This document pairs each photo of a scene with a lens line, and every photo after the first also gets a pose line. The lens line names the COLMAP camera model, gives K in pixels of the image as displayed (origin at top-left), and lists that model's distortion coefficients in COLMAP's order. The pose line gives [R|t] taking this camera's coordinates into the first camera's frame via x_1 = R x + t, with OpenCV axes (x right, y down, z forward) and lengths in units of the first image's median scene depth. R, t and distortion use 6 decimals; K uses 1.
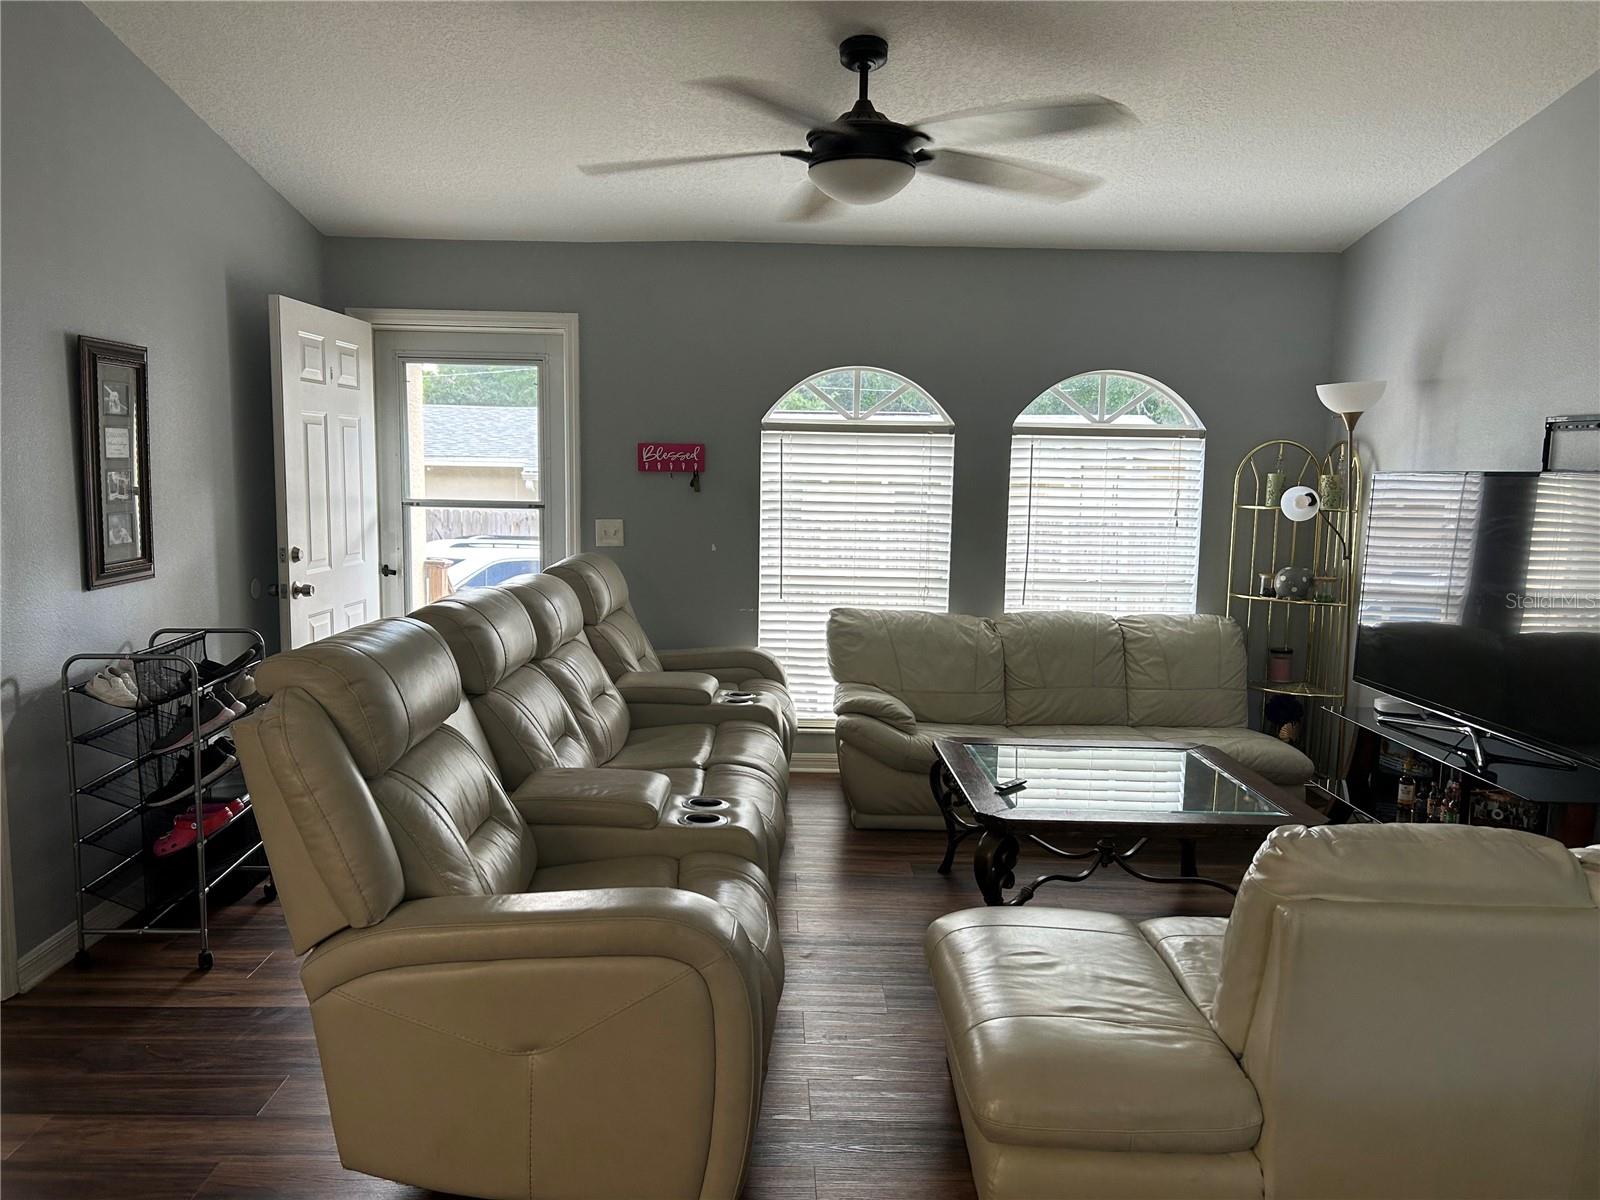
lens RADIAL K [[1199.0, 0, 789.9], [0, 1199.0, 597.0], [0, 0, 1]] dist [0.070132, -0.077566]
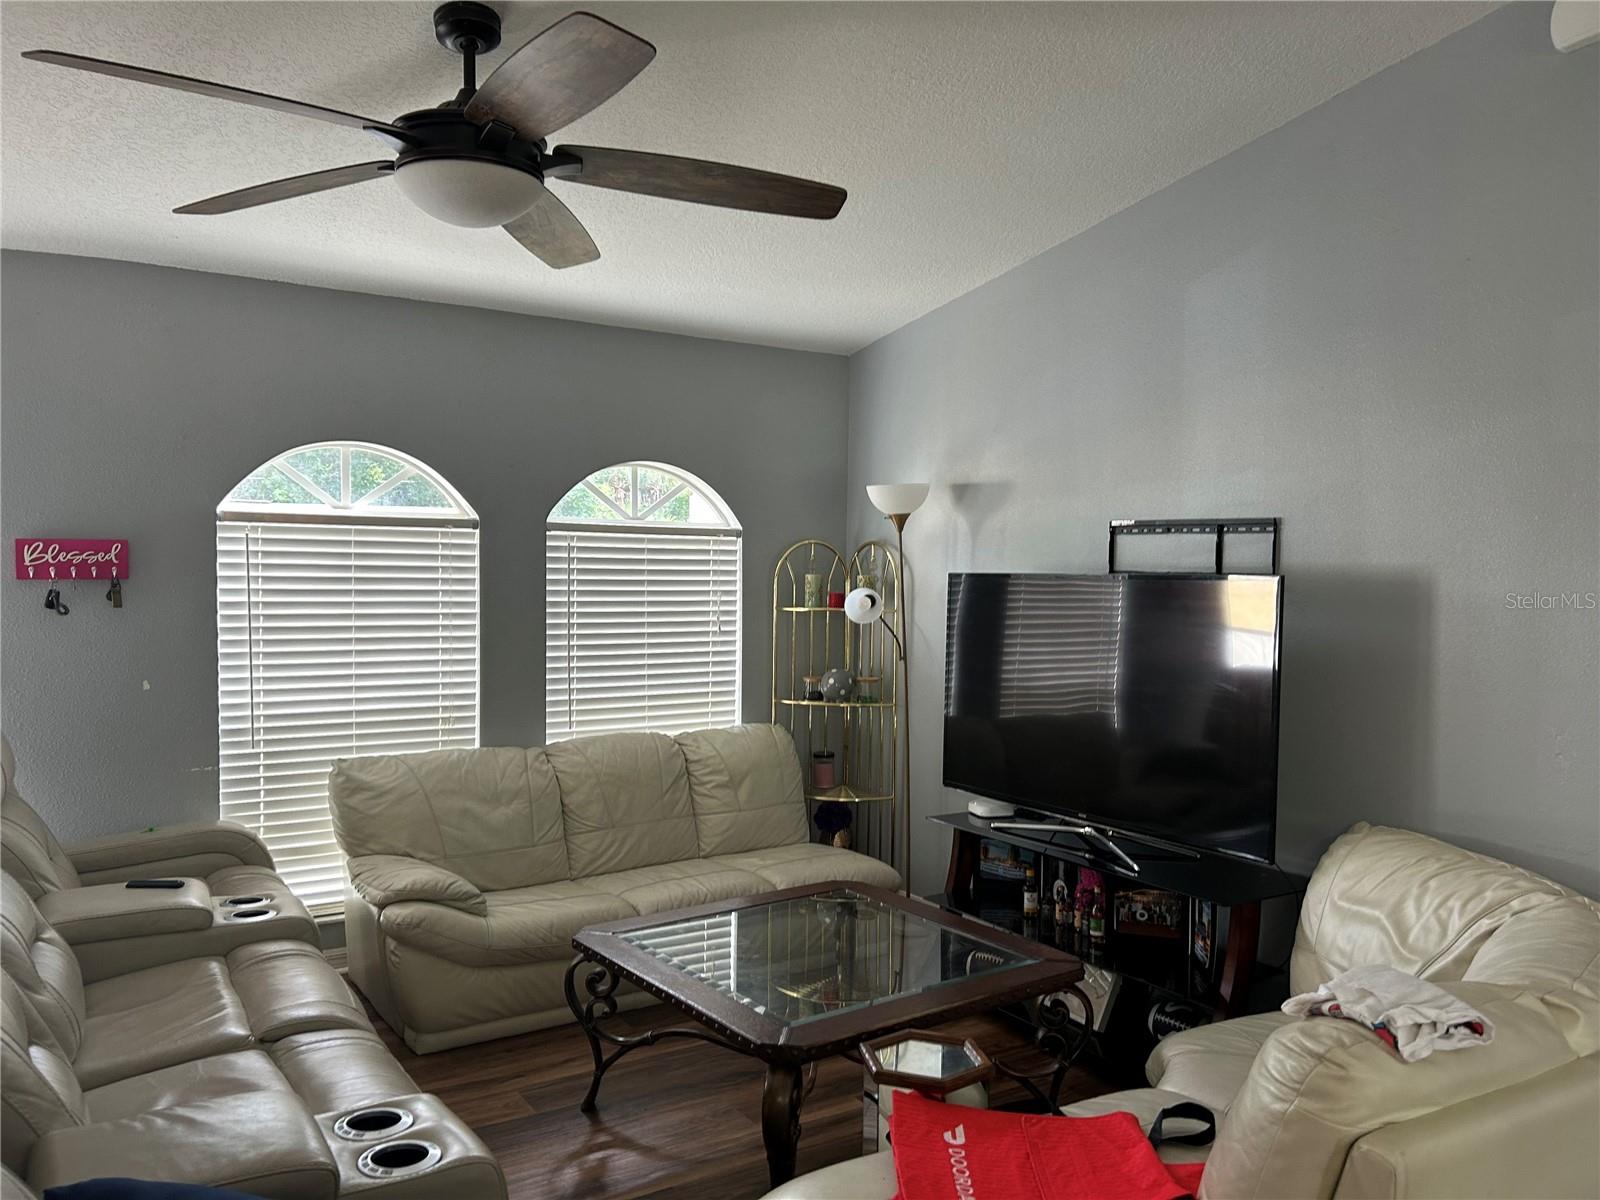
lens RADIAL K [[1199.0, 0, 810.9], [0, 1199.0, 607.3], [0, 0, 1]] dist [0.070132, -0.077566]
pose [[0.848844, -0.026428, 0.527983, -0.111820], [0.062891, 0.996705, -0.051221, -0.026580], [-0.524890, 0.076684, 0.847709, 0.189264]]
